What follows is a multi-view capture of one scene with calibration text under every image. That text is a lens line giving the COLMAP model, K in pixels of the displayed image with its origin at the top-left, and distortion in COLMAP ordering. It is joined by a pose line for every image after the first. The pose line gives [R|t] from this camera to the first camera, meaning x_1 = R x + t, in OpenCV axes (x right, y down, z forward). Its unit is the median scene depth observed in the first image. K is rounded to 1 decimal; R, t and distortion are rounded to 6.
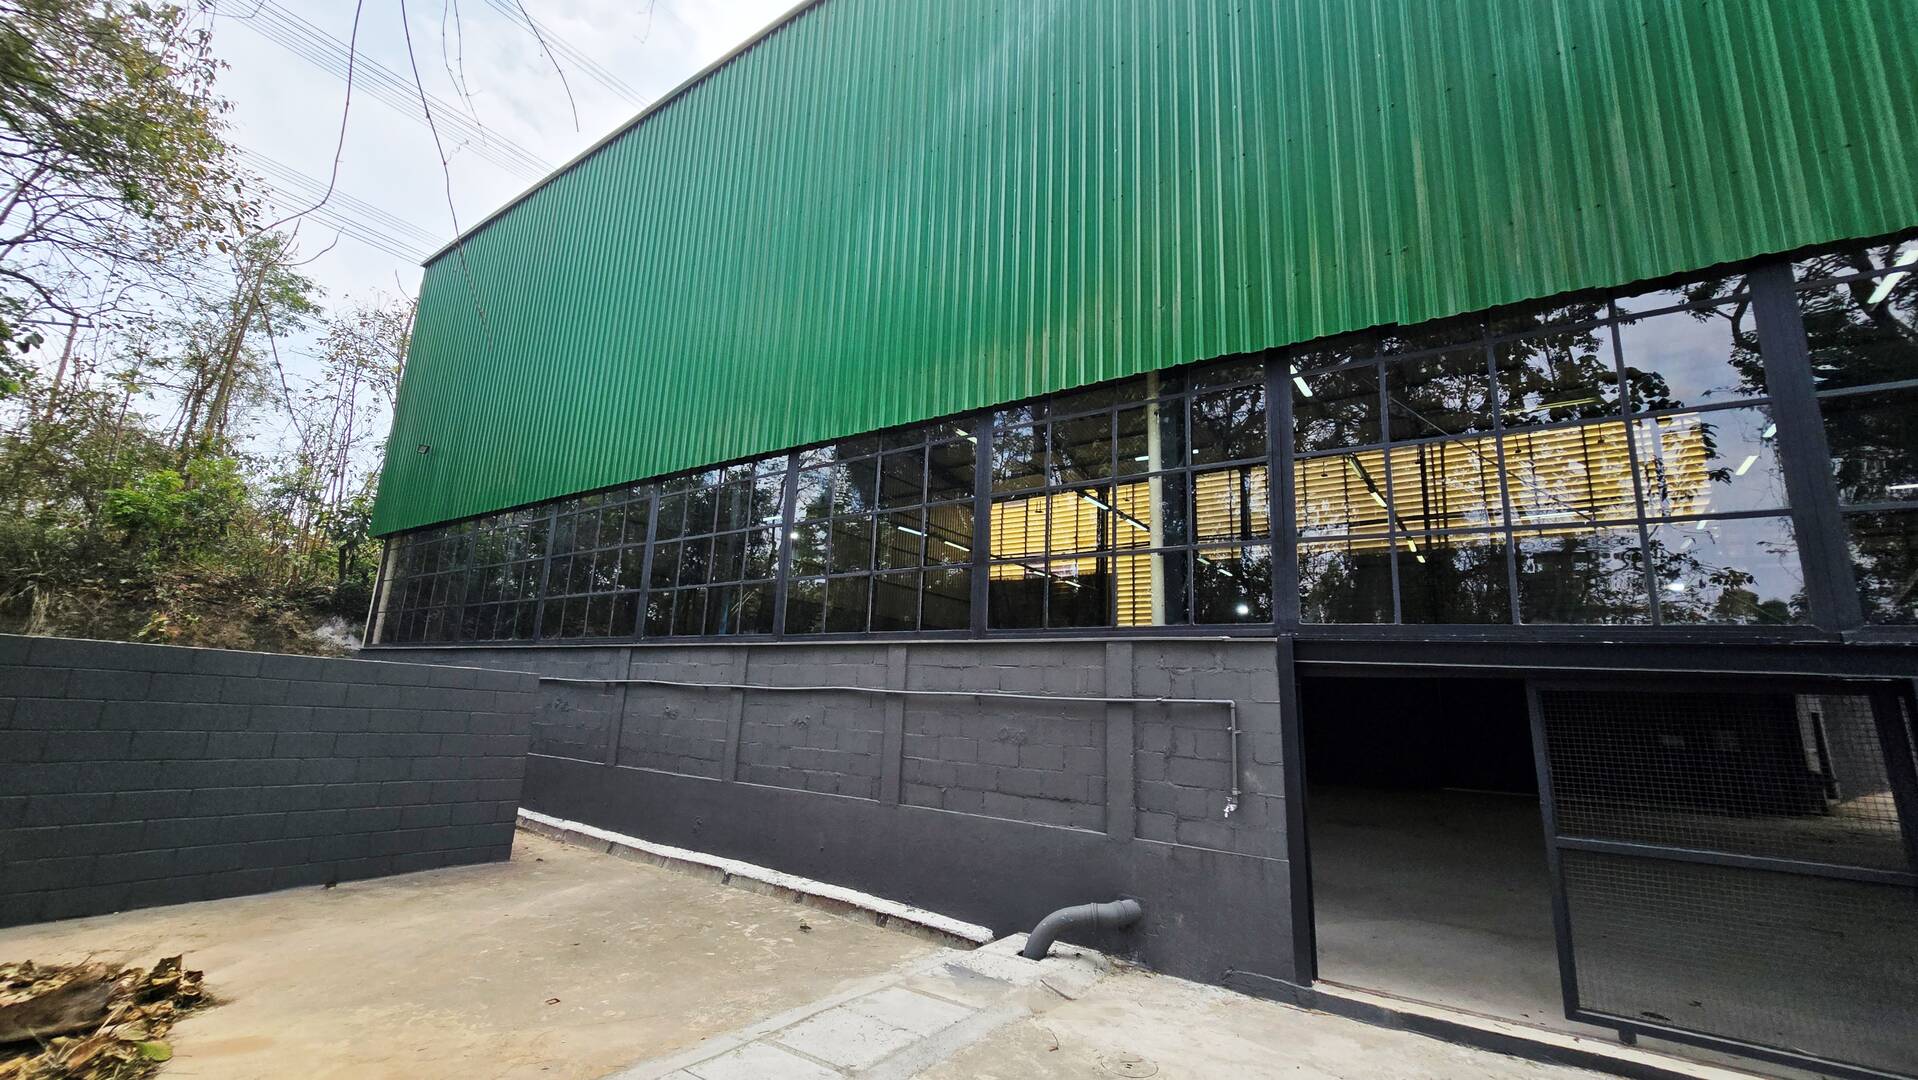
lens RADIAL K [[779.8, 0, 954.5], [0, 779.8, 532.4], [0, 0, 1]] dist [0.000319, 0.000287]
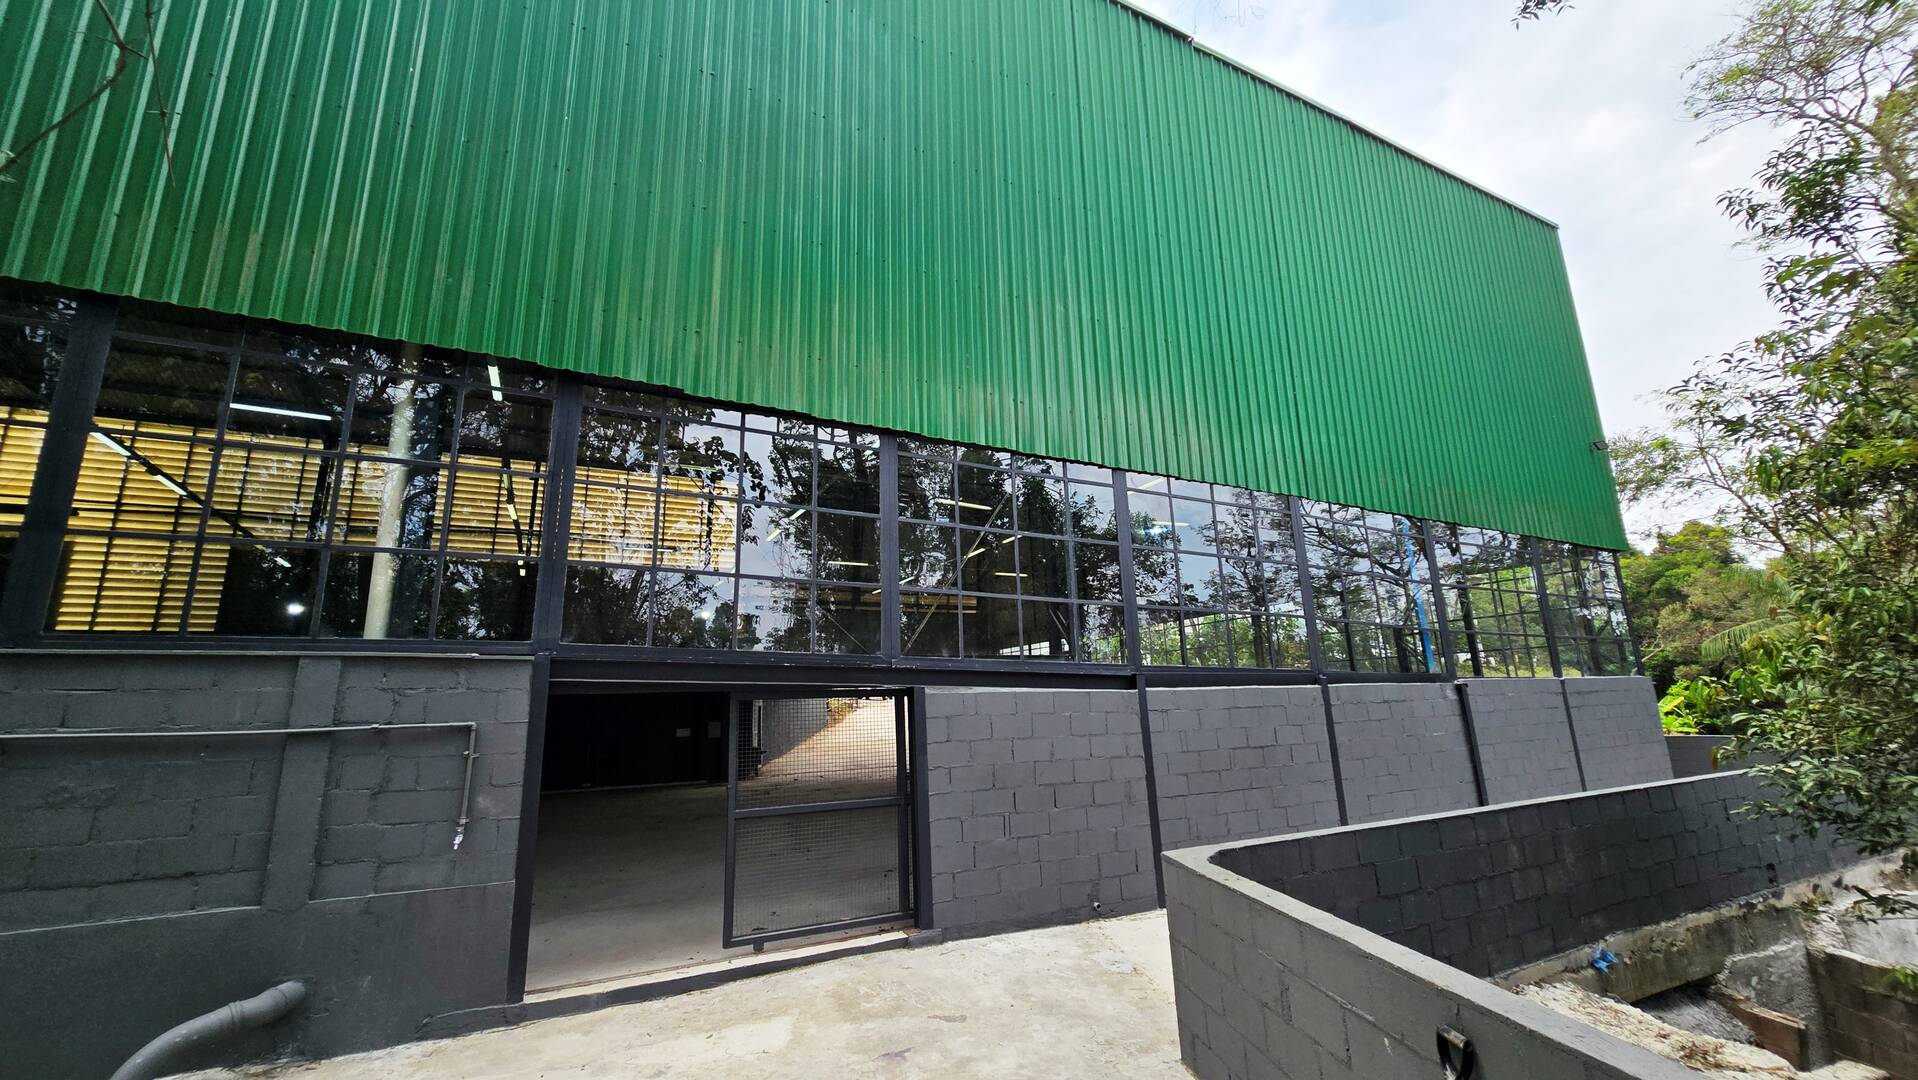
lens RADIAL K [[779.8, 0, 954.5], [0, 779.8, 532.4], [0, 0, 1]] dist [0.000319, 0.000287]
pose [[0.467836, 0.150598, 0.870890, -0.252730], [-0.140527, 0.985515, -0.094929, -0.002530], [-0.872572, -0.077972, 0.482222, 0.064437]]
